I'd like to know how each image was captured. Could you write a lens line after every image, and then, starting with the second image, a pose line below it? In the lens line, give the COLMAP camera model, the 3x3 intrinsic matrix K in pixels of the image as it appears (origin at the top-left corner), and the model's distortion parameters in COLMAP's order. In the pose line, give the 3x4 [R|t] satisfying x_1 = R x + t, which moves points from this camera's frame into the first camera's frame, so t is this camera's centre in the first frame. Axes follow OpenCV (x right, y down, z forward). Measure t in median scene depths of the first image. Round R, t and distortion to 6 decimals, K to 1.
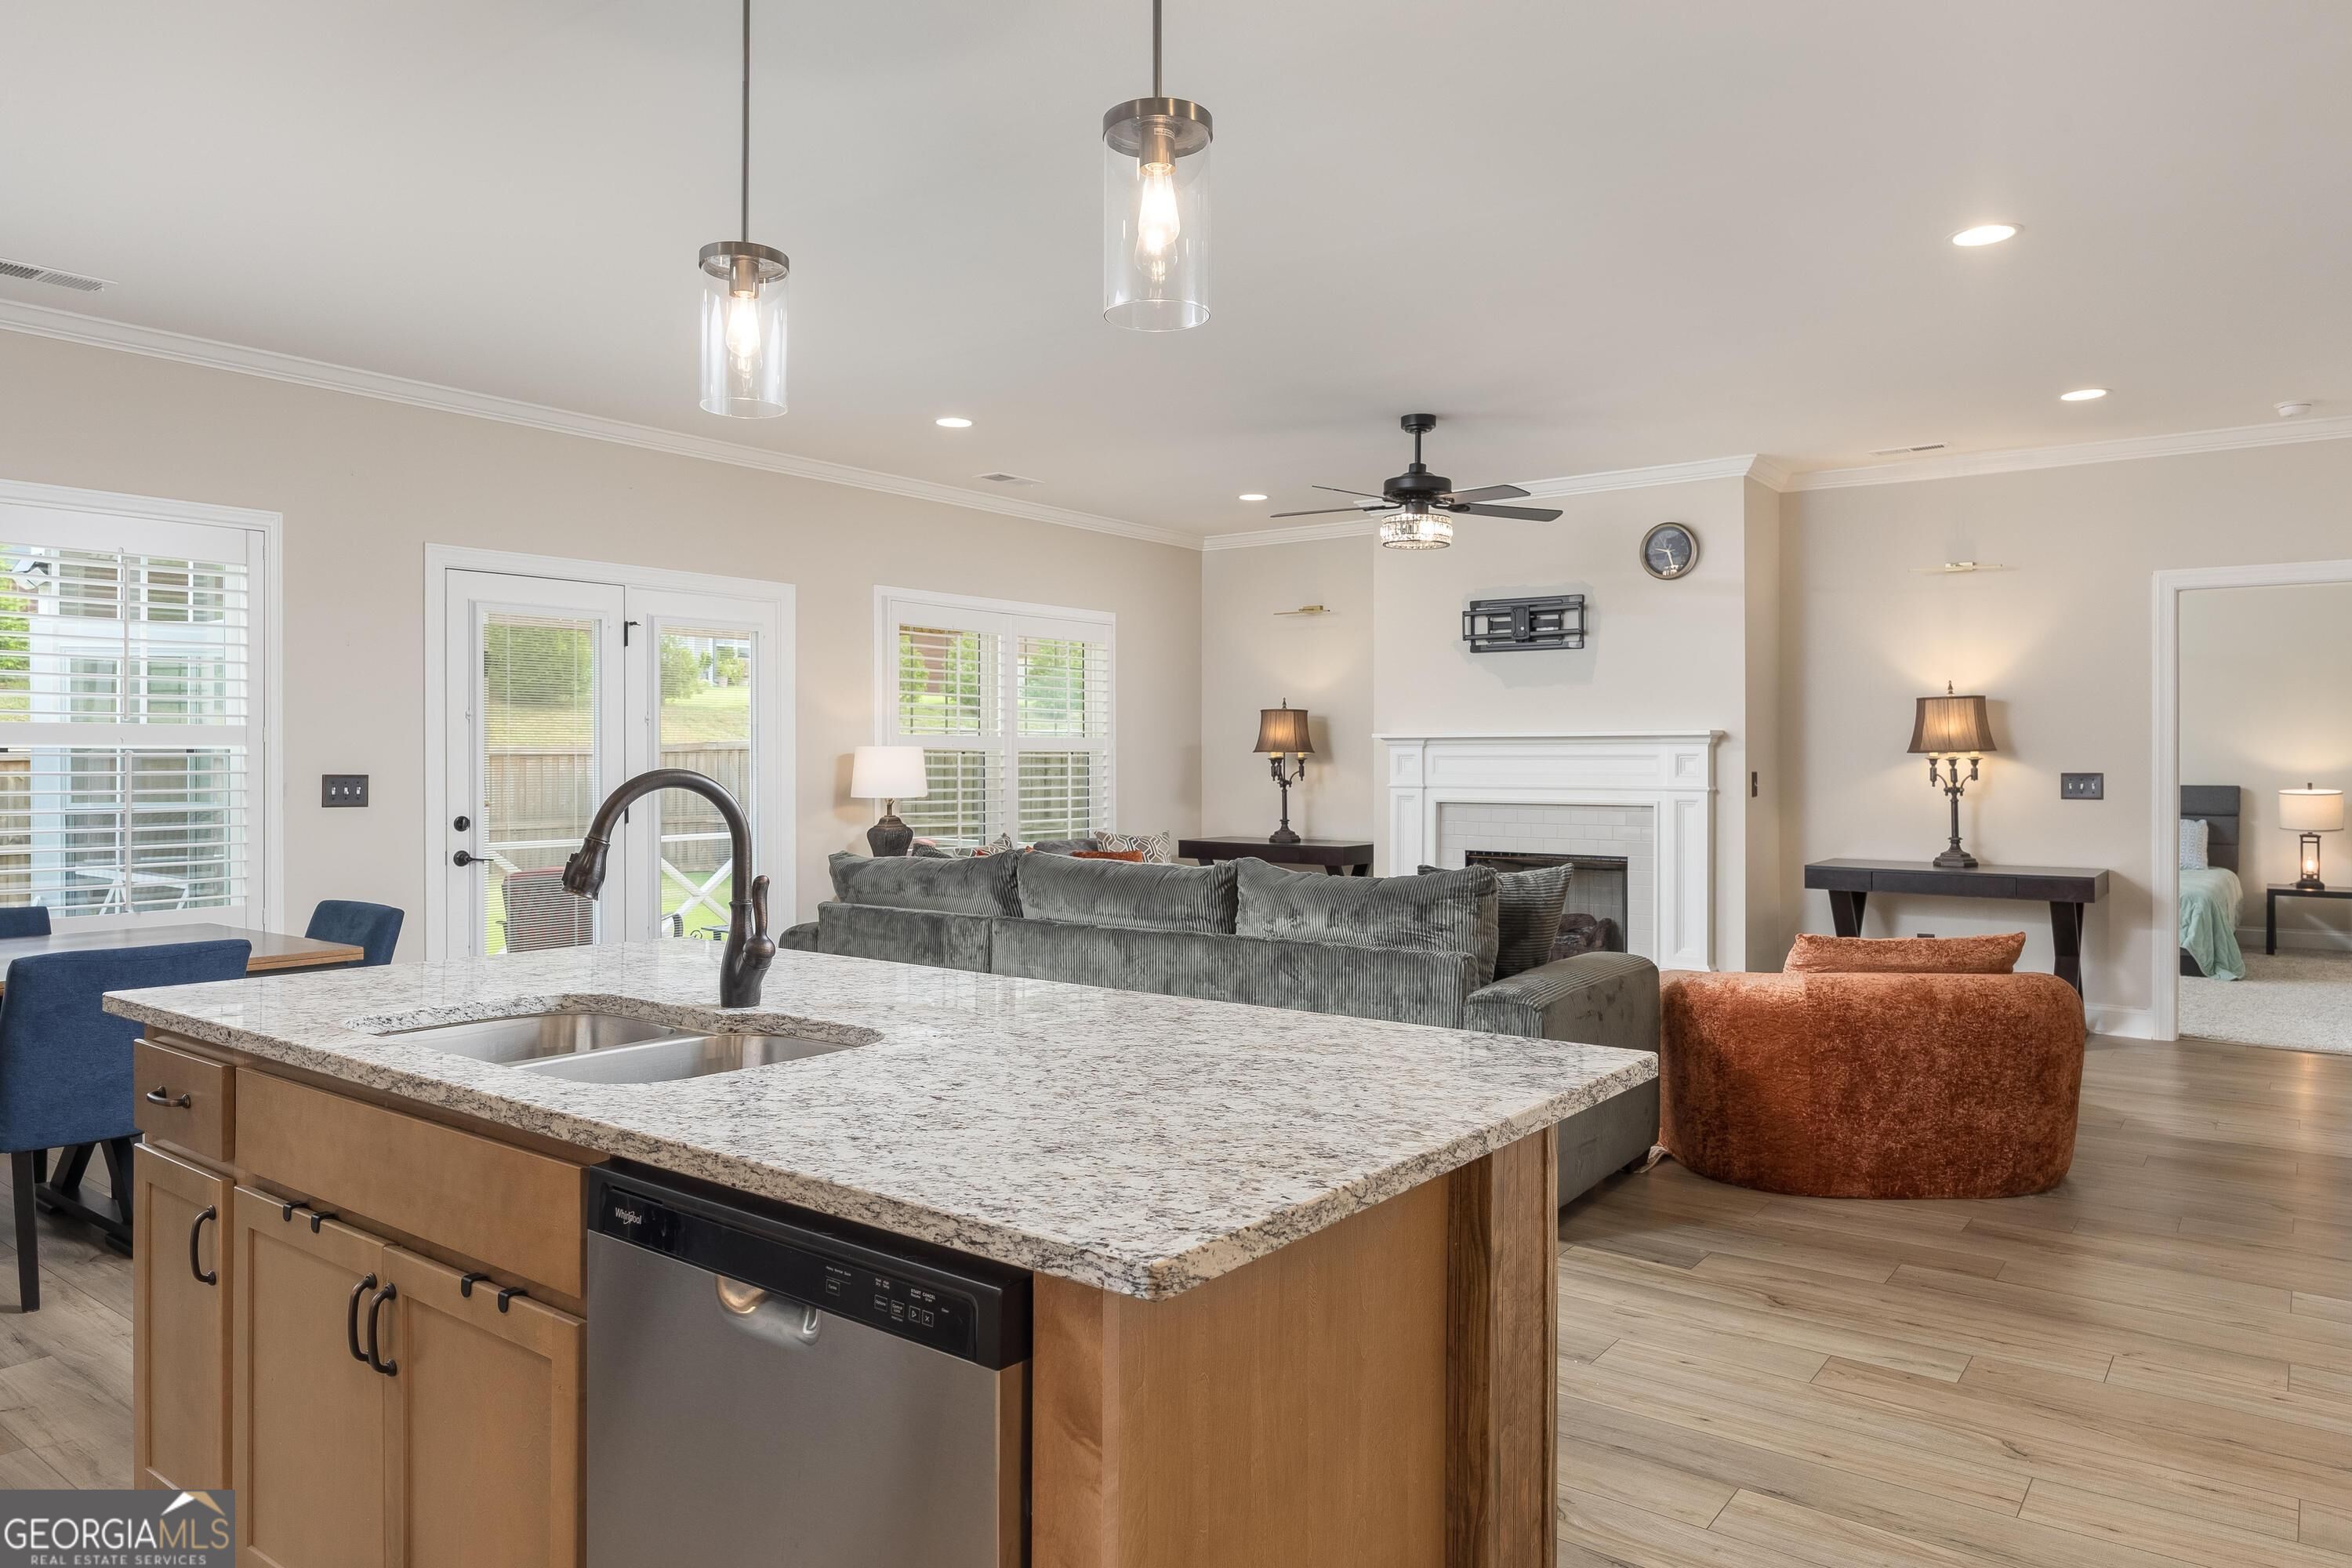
lens RADIAL K [[1472.4, 0, 1186.2], [0, 1472.4, 766.6], [0, 0, 1]] dist [-0.015282, 0.006455]
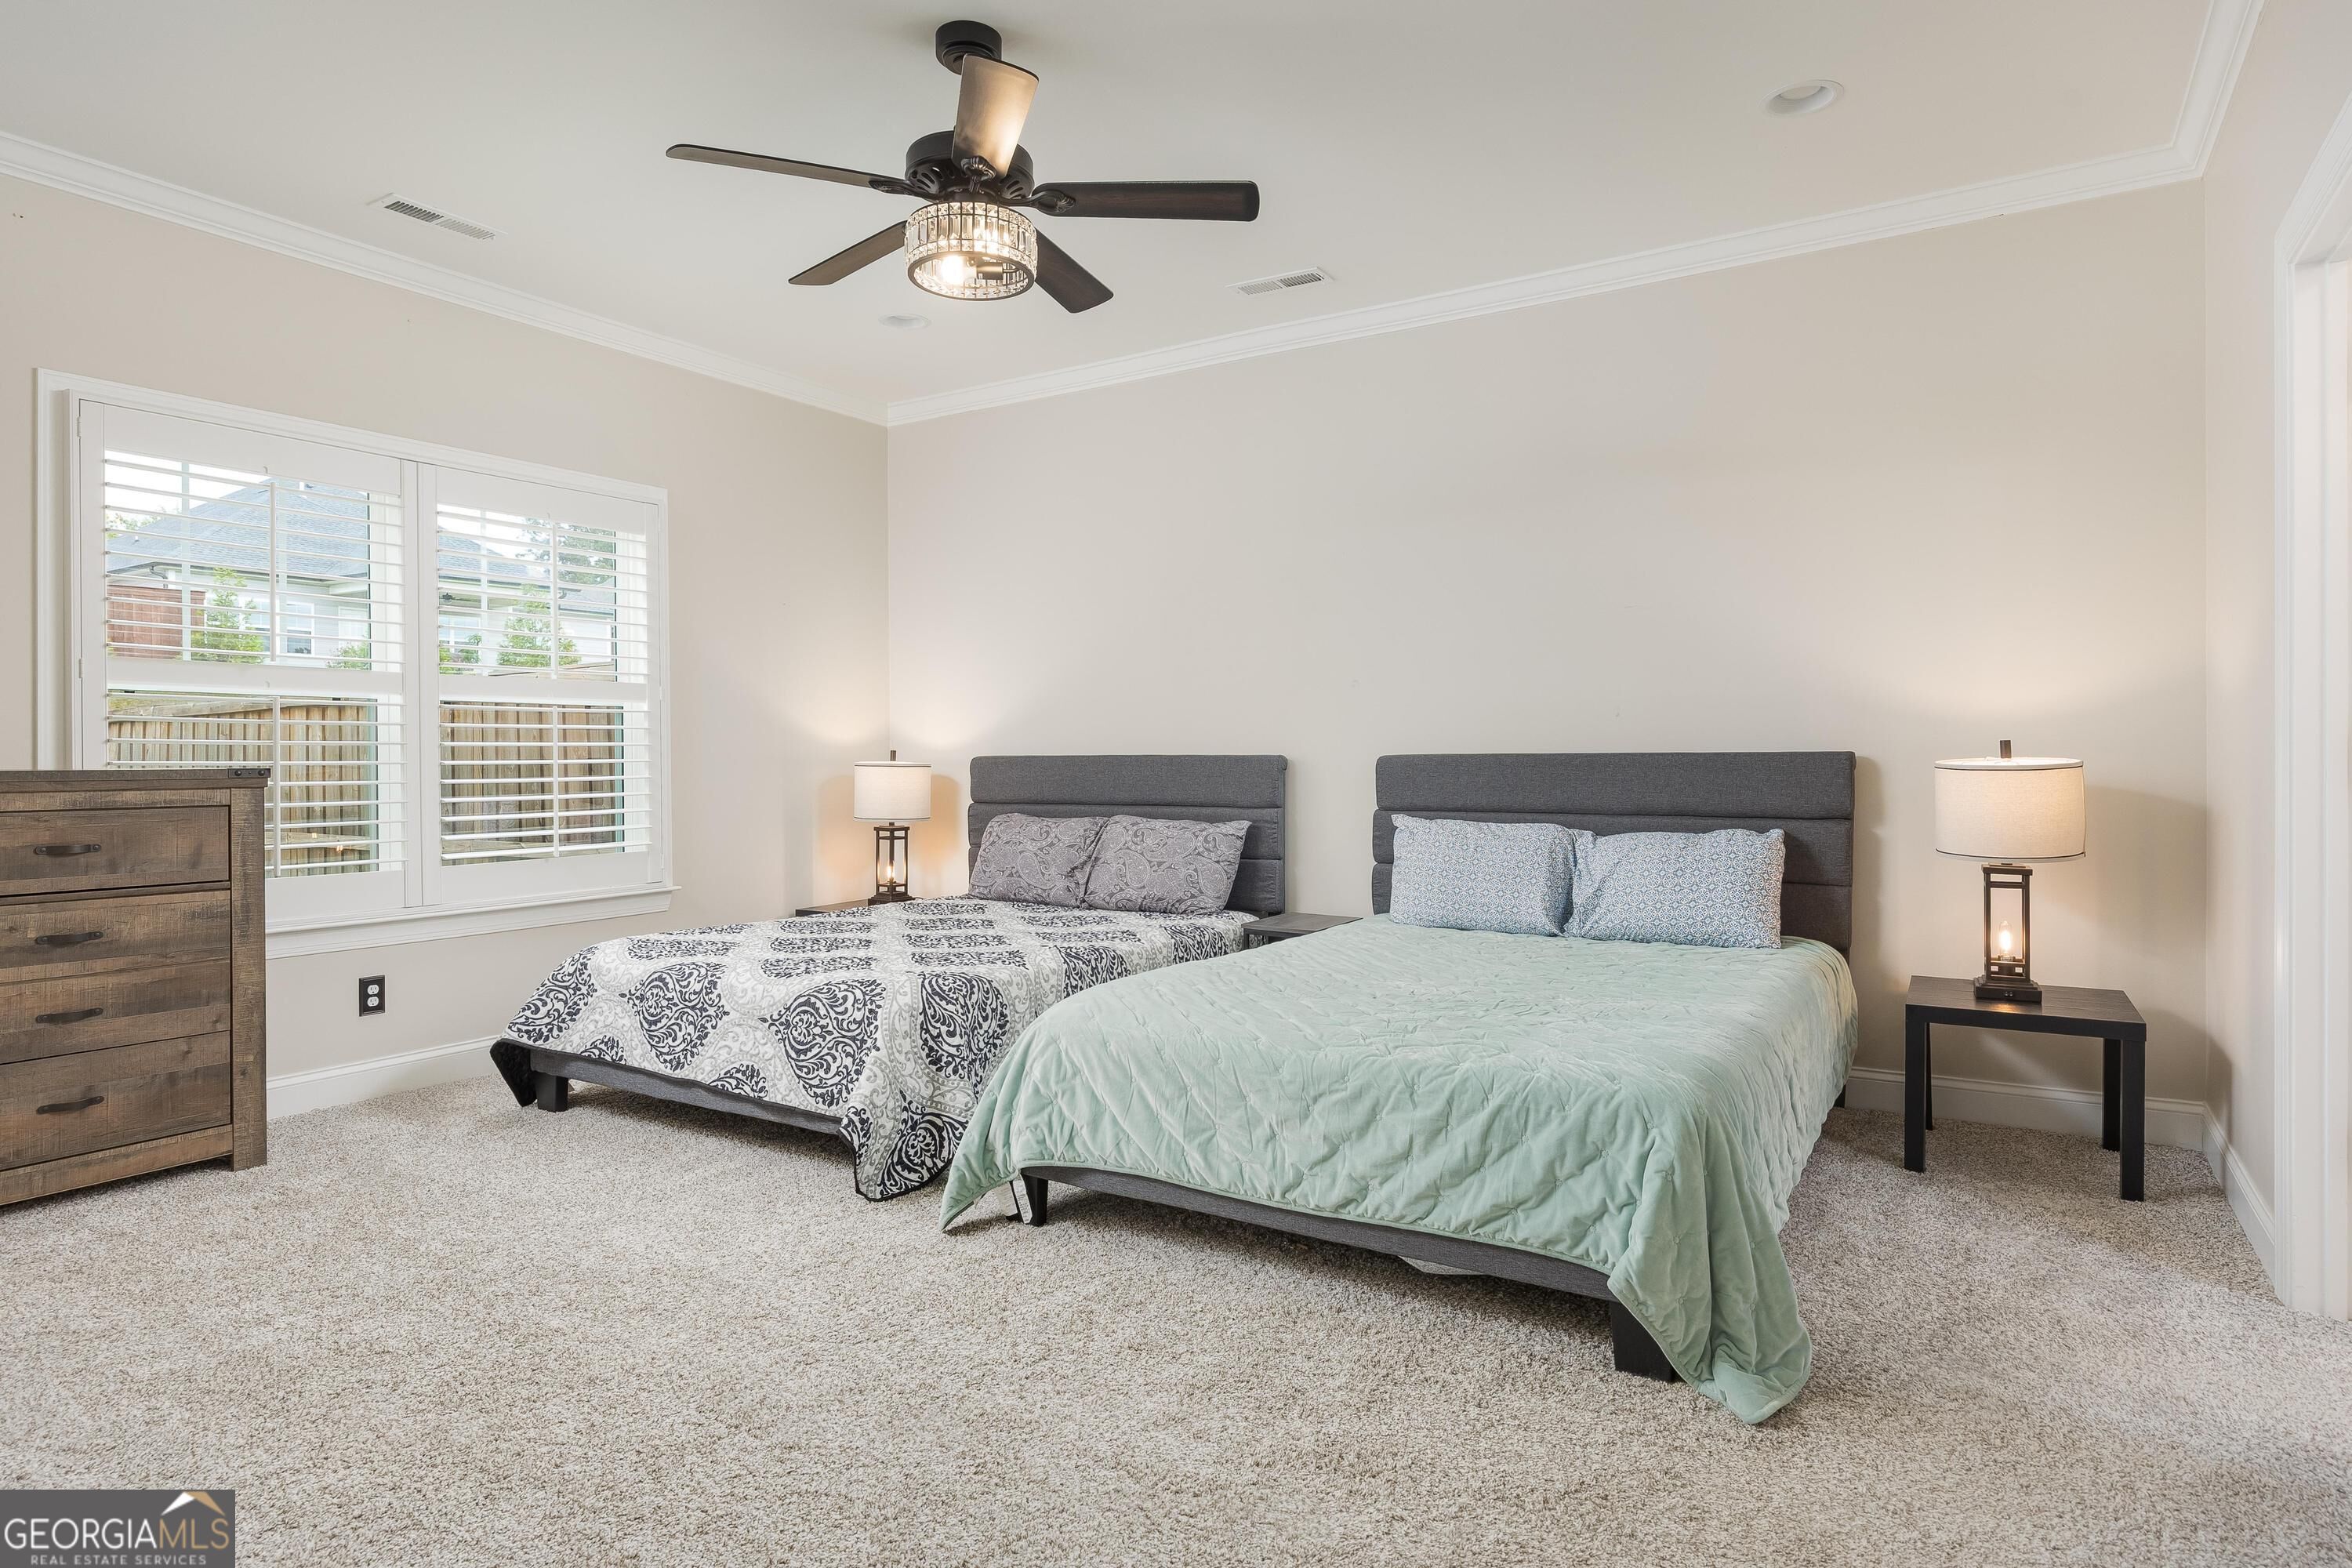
lens RADIAL K [[1342.3, 0, 1157.8], [0, 1342.3, 767.0], [0, 0, 1]] dist [-0.009614, -0.002365]
pose [[0.994993, -0.006034, 0.099758, 0.490878], [0.005746, 0.999978, 0.003174, 0.016099], [-0.099775, -0.002585, 0.995007, 0.646089]]
